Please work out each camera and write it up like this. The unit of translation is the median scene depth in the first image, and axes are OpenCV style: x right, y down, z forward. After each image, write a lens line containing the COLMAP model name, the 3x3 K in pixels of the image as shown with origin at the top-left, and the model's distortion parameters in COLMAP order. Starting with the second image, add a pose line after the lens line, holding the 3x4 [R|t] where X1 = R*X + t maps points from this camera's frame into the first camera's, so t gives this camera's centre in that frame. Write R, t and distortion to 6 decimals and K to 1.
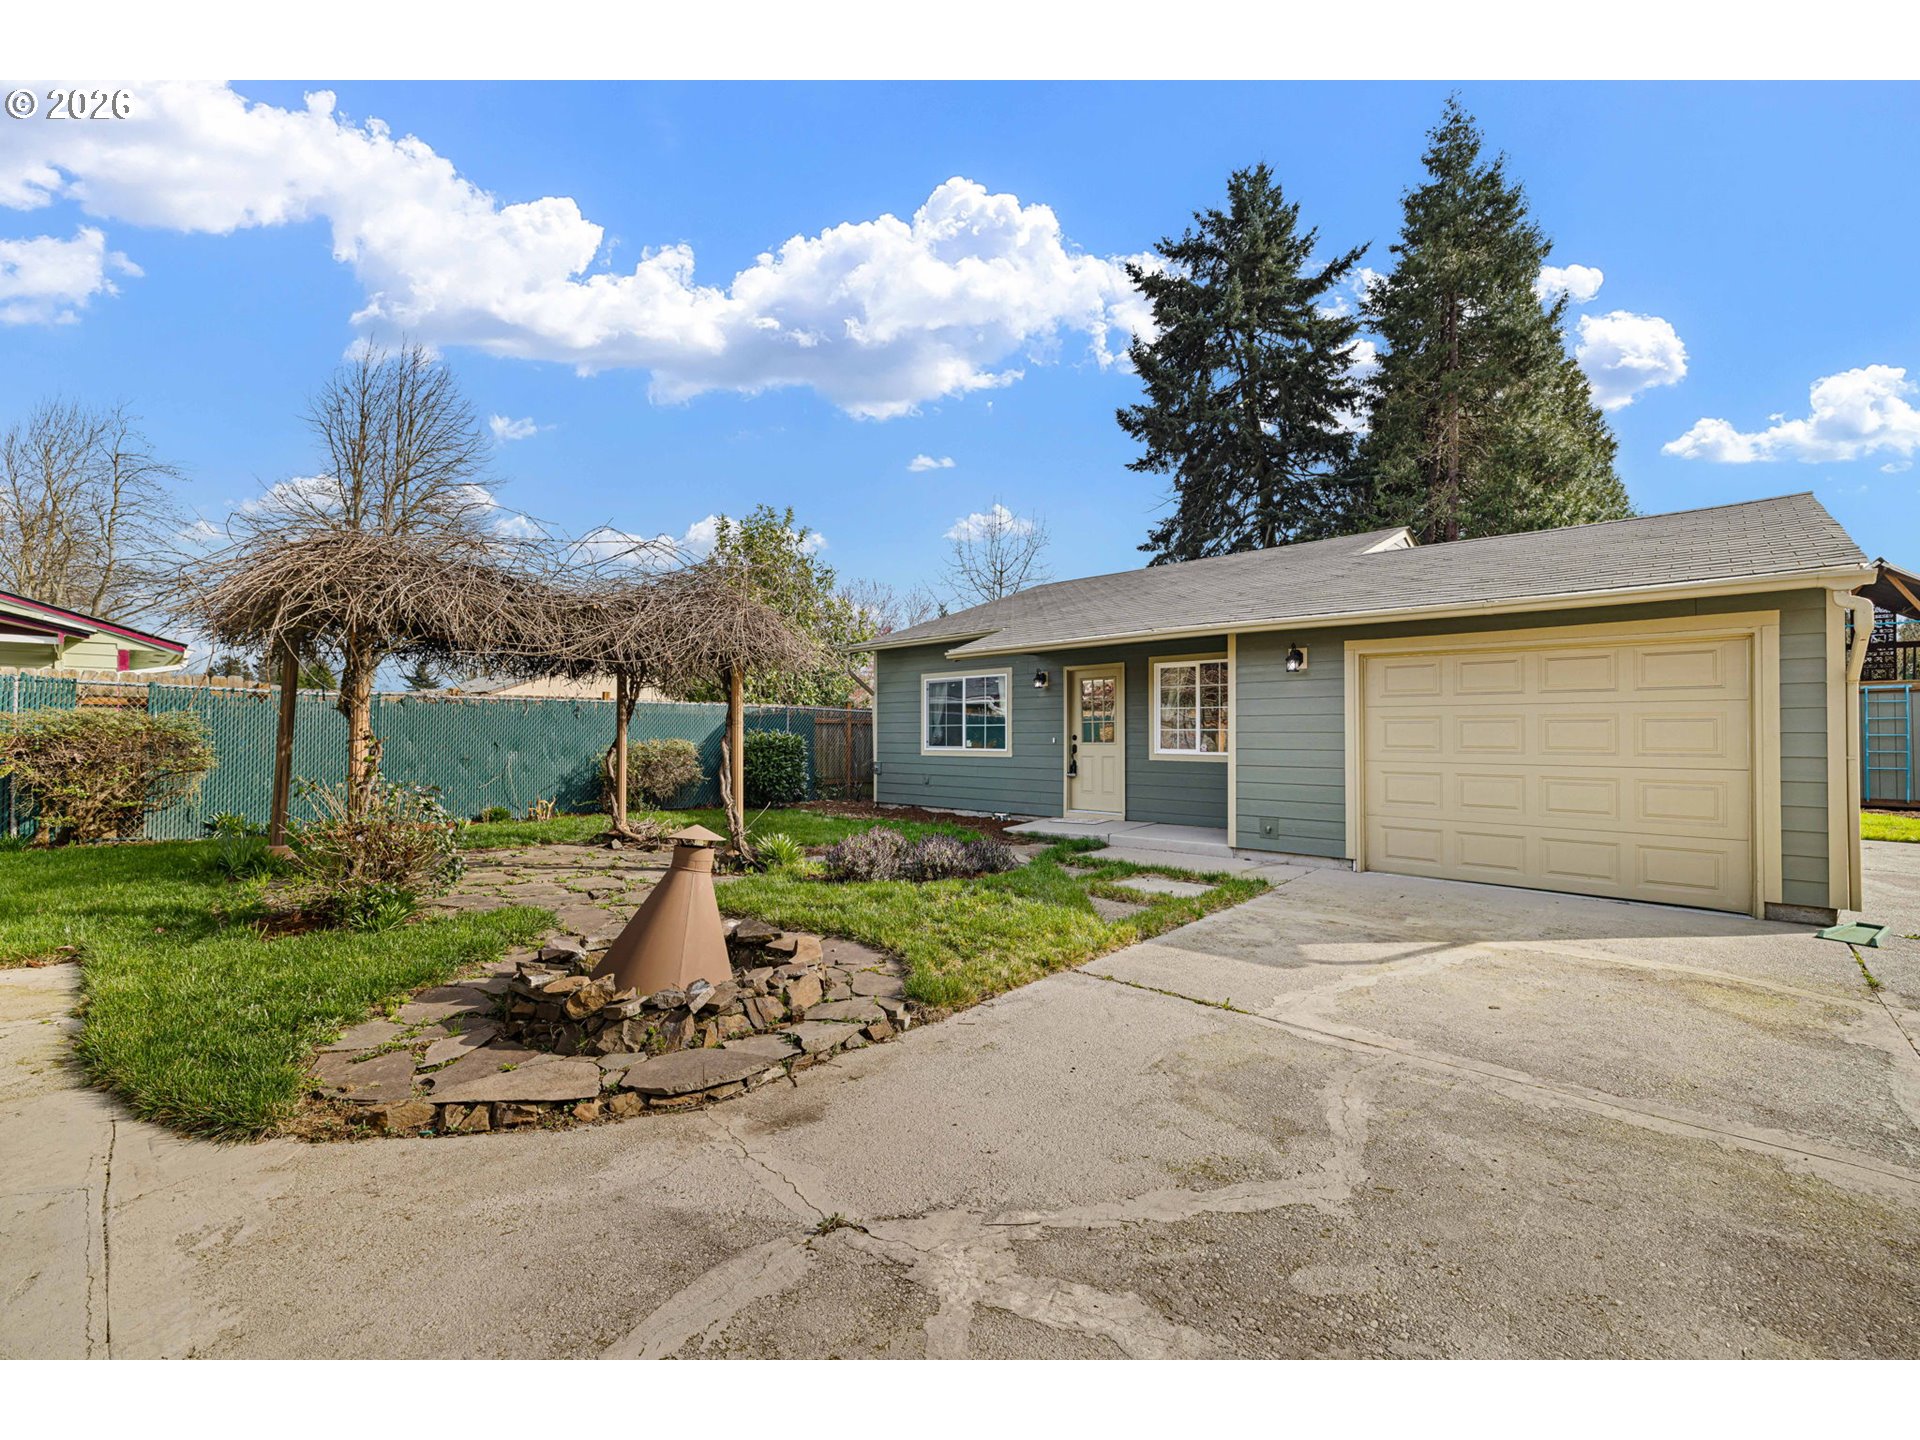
lens RADIAL K [[842.2, 0, 938.9], [0, 842.2, 726.1], [0, 0, 1]] dist [0.004175, 0.000053]
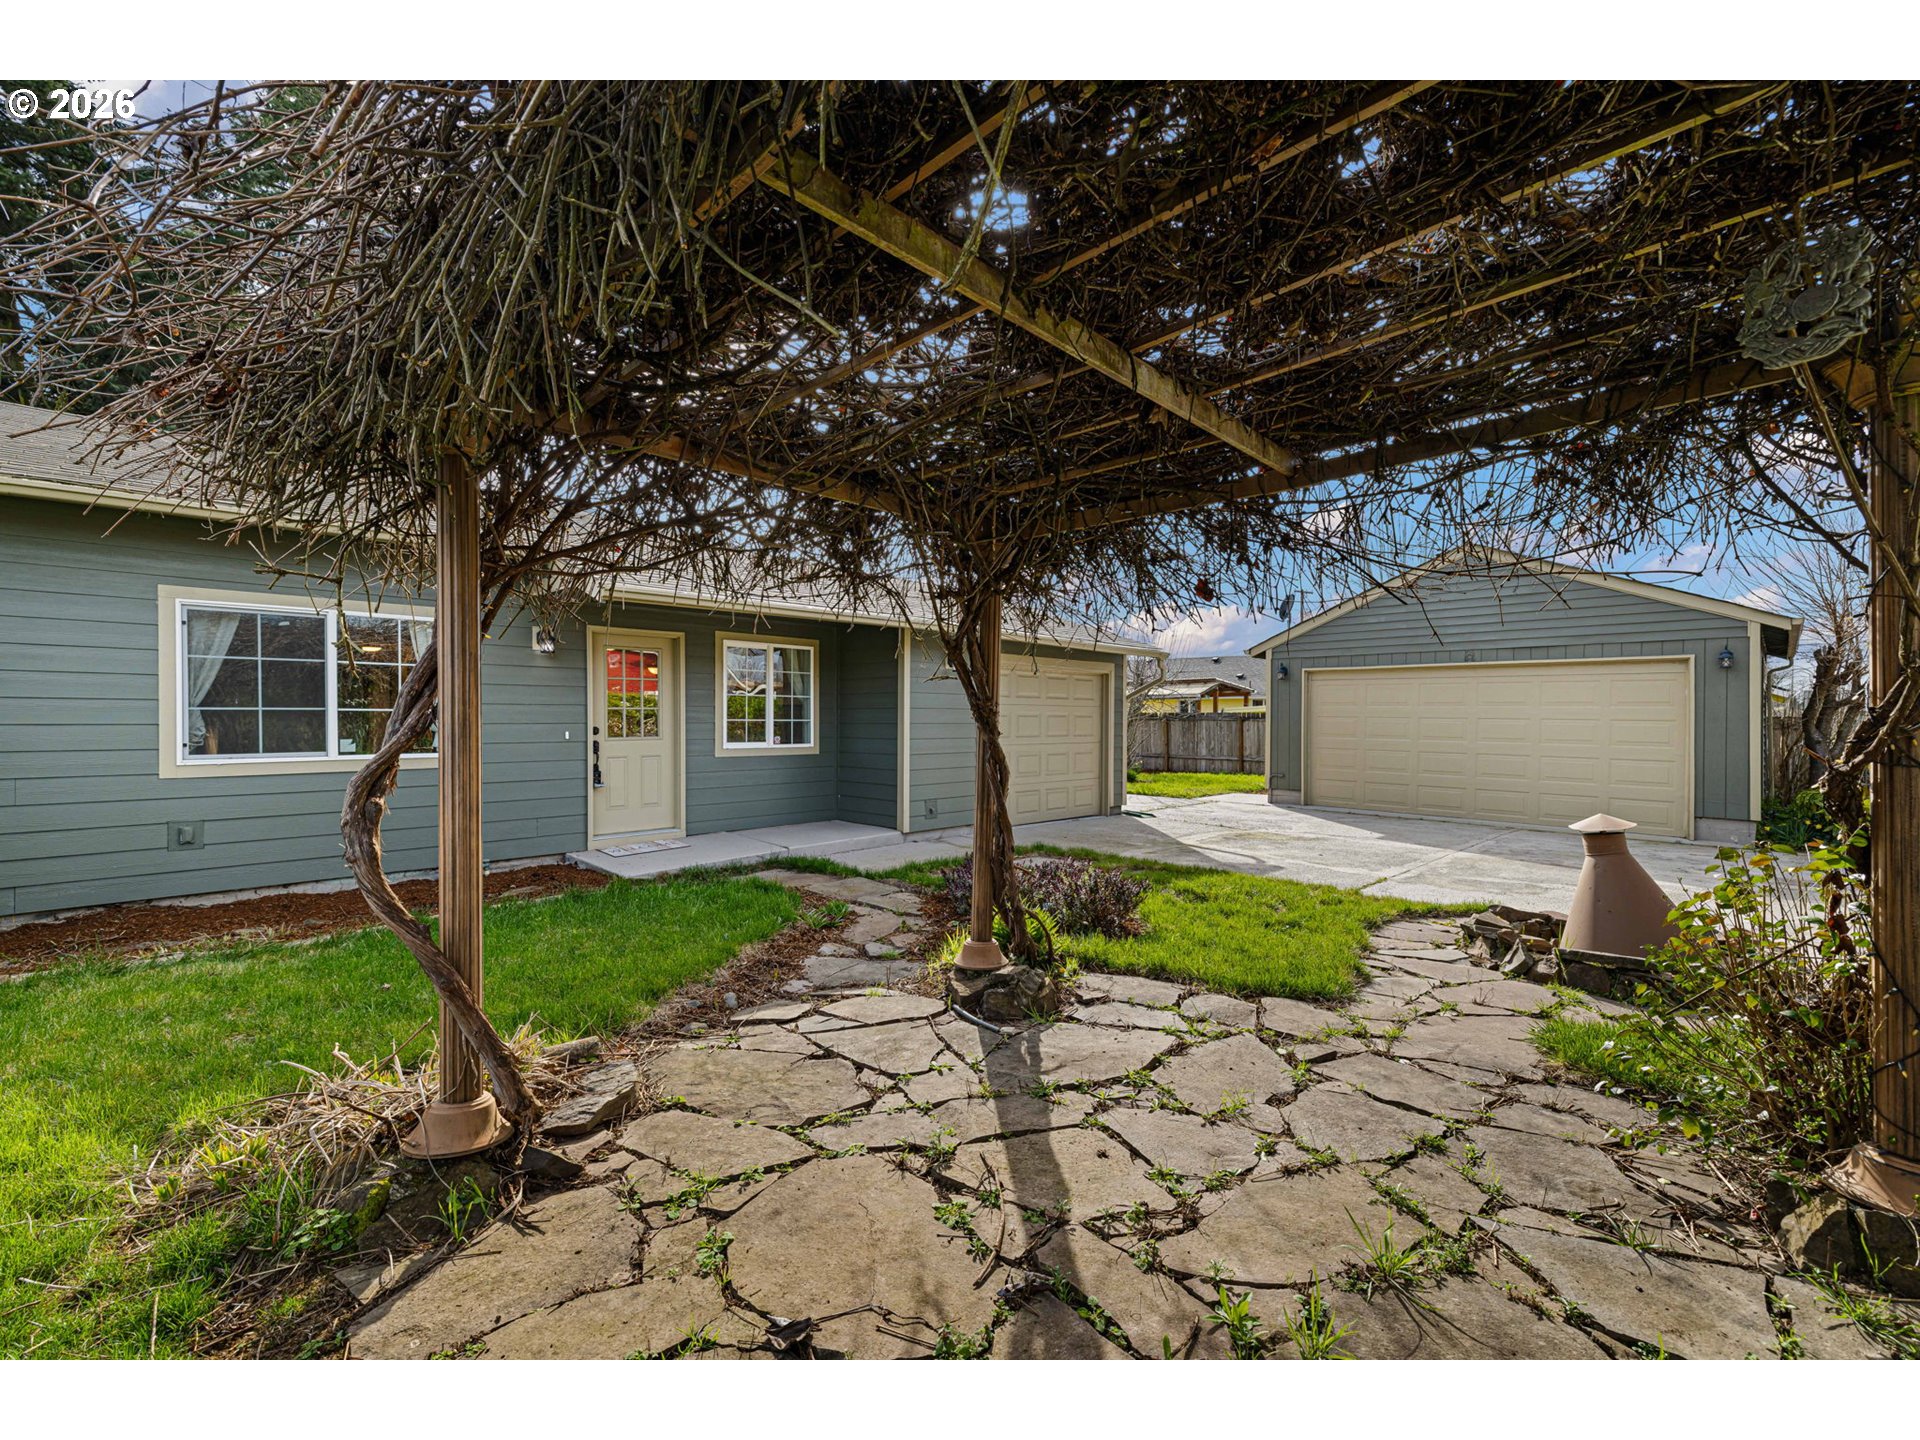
lens RADIAL K [[842.2, 0, 938.9], [0, 842.2, 726.1], [0, 0, 1]] dist [0.004175, 0.000053]
pose [[-0.014611, 0.005250, 0.999879, -0.539870], [0.000181, 0.999986, -0.005248, 0.013442], [-0.999893, 0.000104, -0.014612, 0.743479]]
